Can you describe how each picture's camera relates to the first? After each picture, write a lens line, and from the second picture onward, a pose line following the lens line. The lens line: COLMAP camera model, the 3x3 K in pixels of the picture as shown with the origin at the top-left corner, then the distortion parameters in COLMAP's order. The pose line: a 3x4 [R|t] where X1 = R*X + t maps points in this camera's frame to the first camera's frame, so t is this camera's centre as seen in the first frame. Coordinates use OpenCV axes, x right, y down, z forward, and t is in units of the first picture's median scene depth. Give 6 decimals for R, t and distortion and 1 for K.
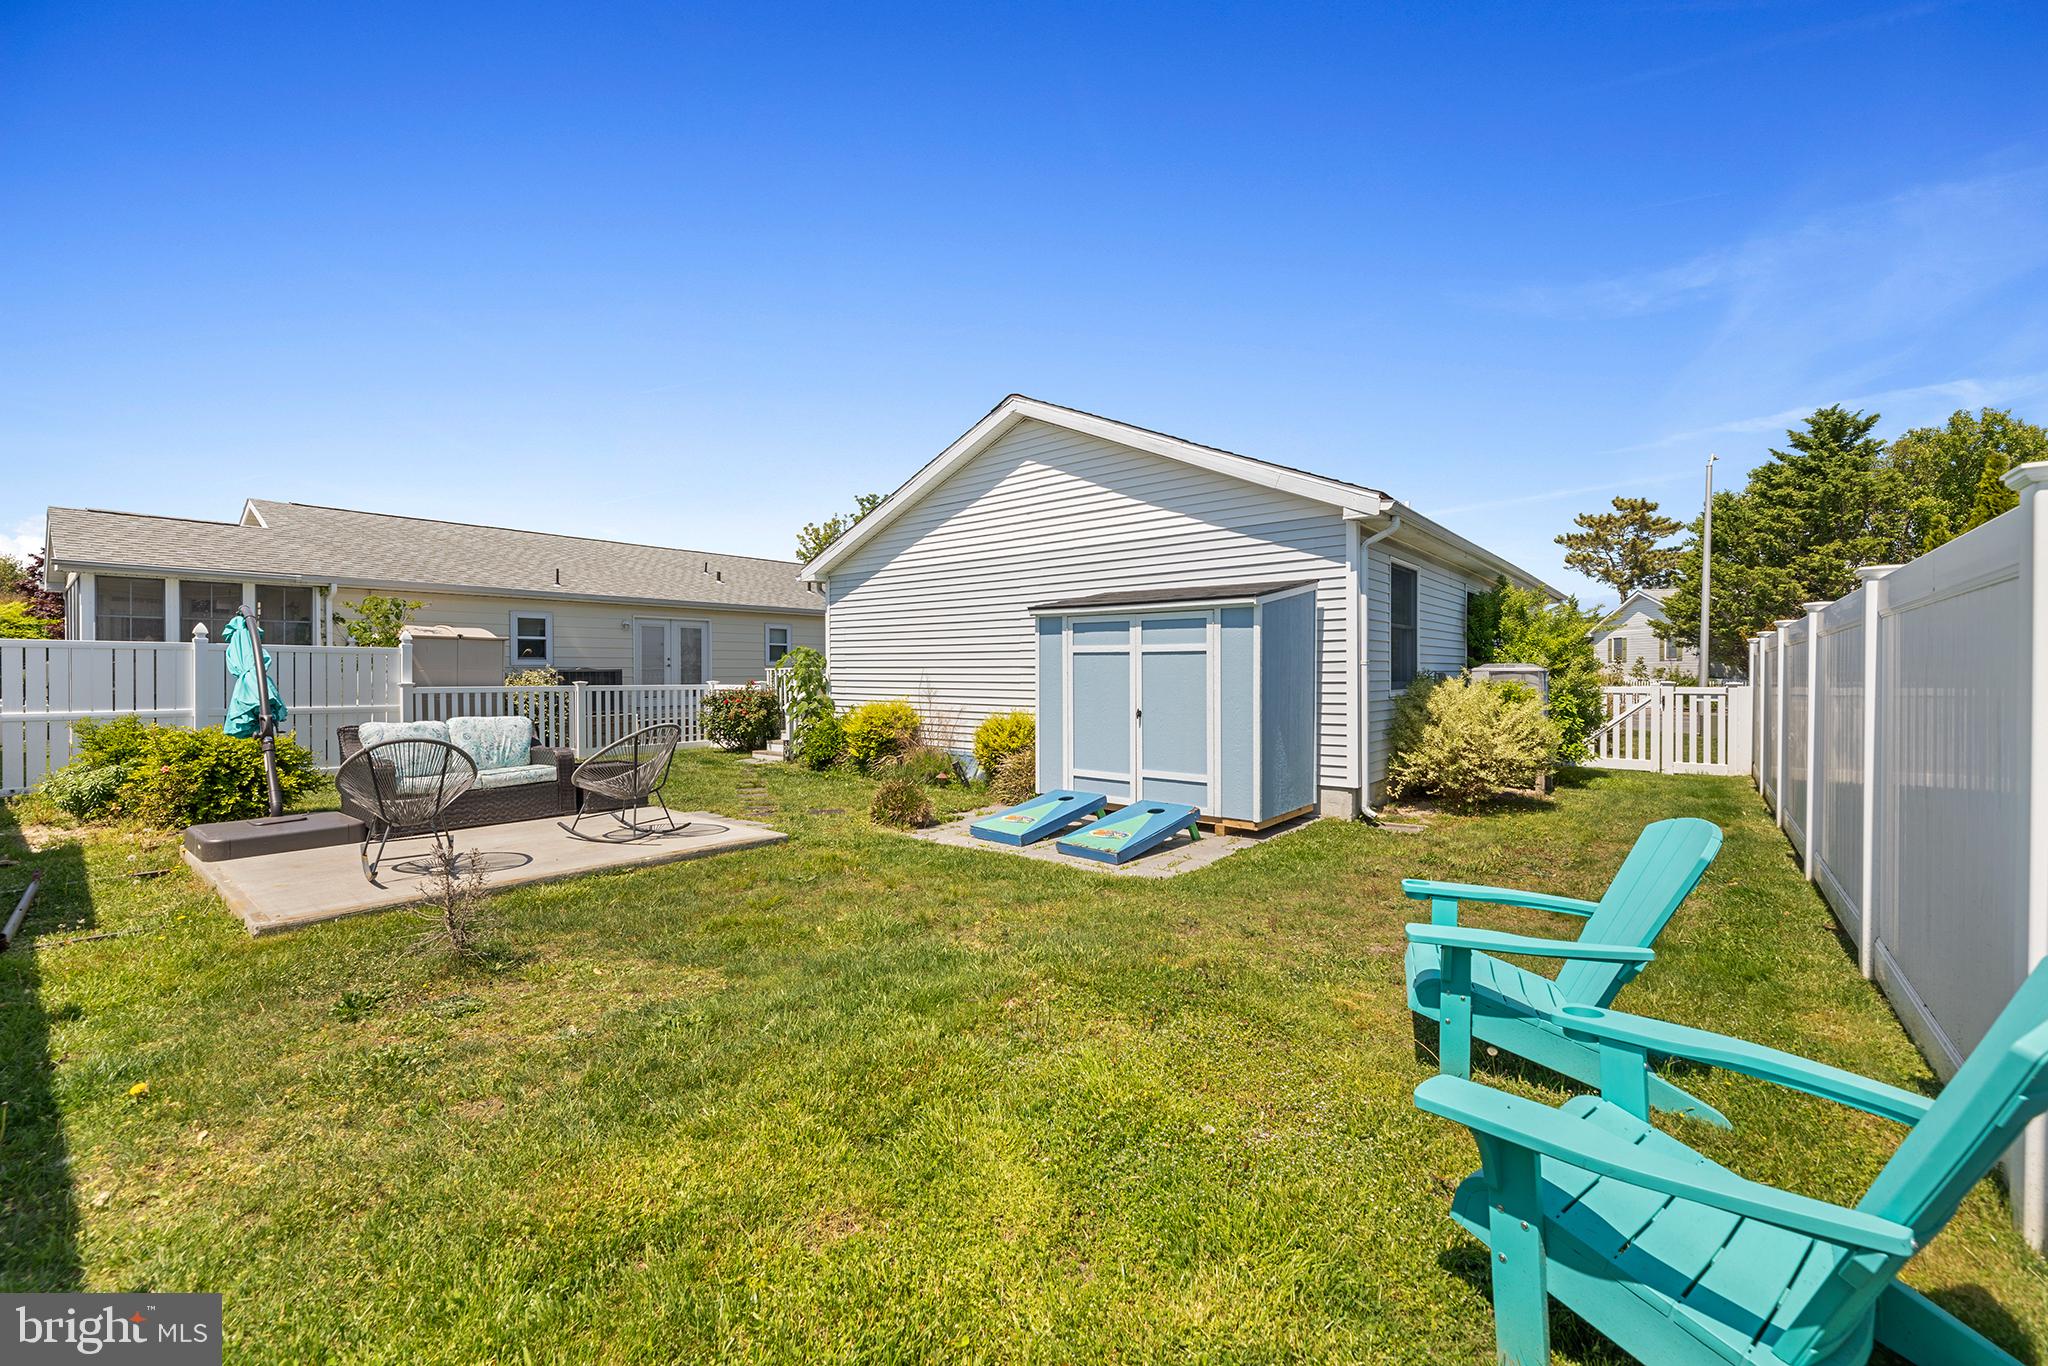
lens RADIAL K [[824.6, 0, 1020.7], [0, 824.6, 673.7], [0, 0, 1]] dist [-0.001400, -0.000066]
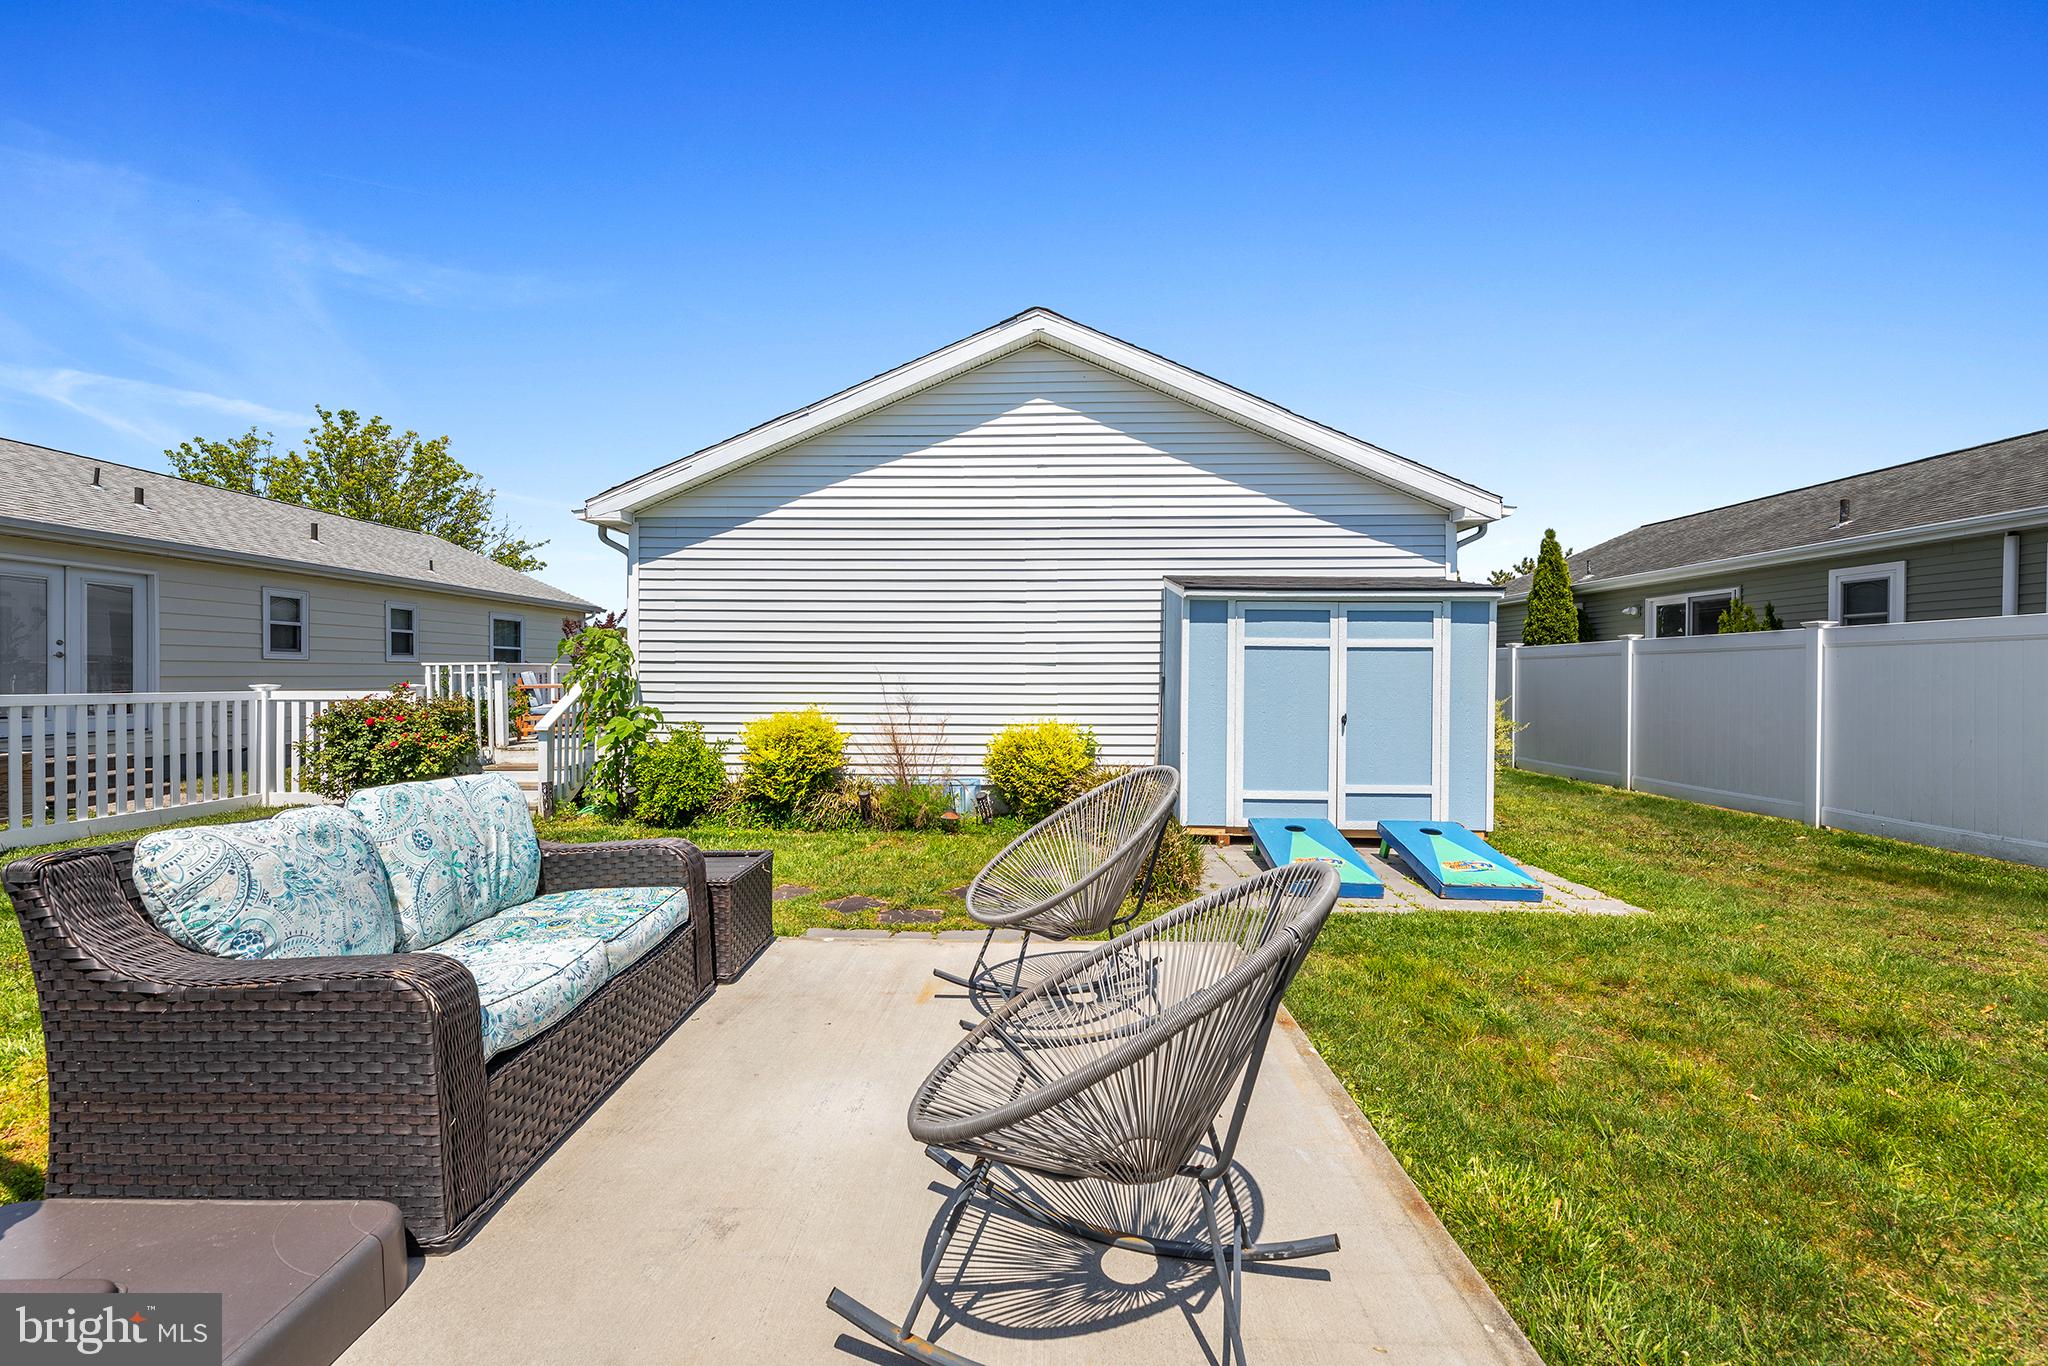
lens RADIAL K [[824.6, 0, 1020.7], [0, 824.6, 673.7], [0, 0, 1]] dist [-0.001400, -0.000066]
pose [[0.787648, 0.003700, 0.616114, -0.567028], [-0.002219, 0.999993, -0.003170, 0.004126], [-0.616121, 0.001130, 0.787650, 0.469368]]
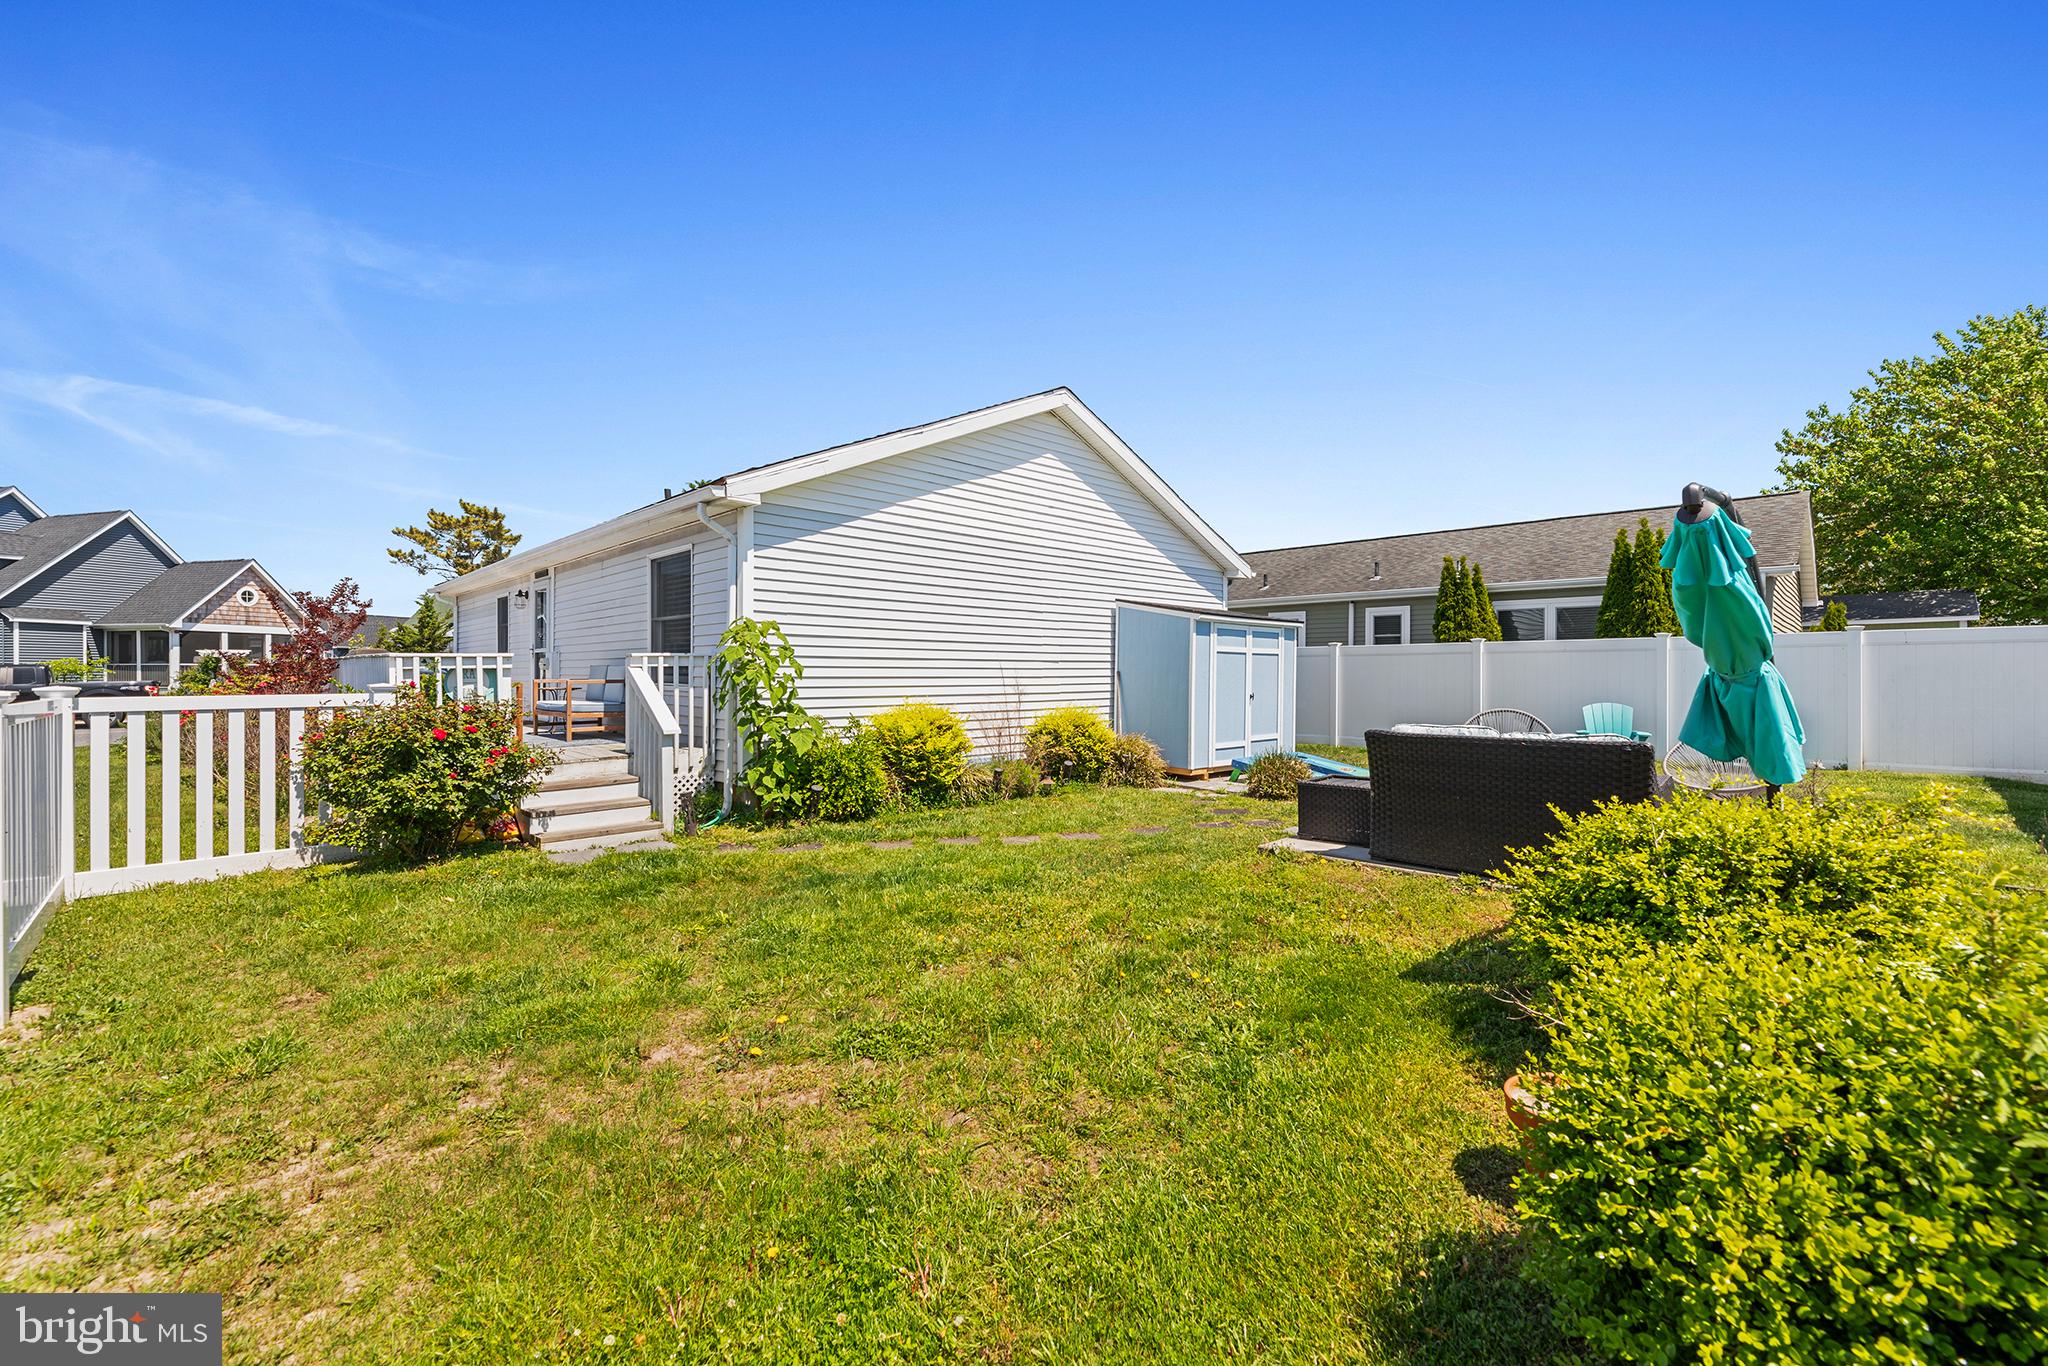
lens RADIAL K [[824.6, 0, 1020.7], [0, 824.6, 673.7], [0, 0, 1]] dist [-0.001400, -0.000066]
pose [[0.118001, -0.000526, 0.993013, -1.154833], [0.001132, 0.999999, 0.000396, 0.007513], [-0.993013, 0.001077, 0.118001, 1.078180]]
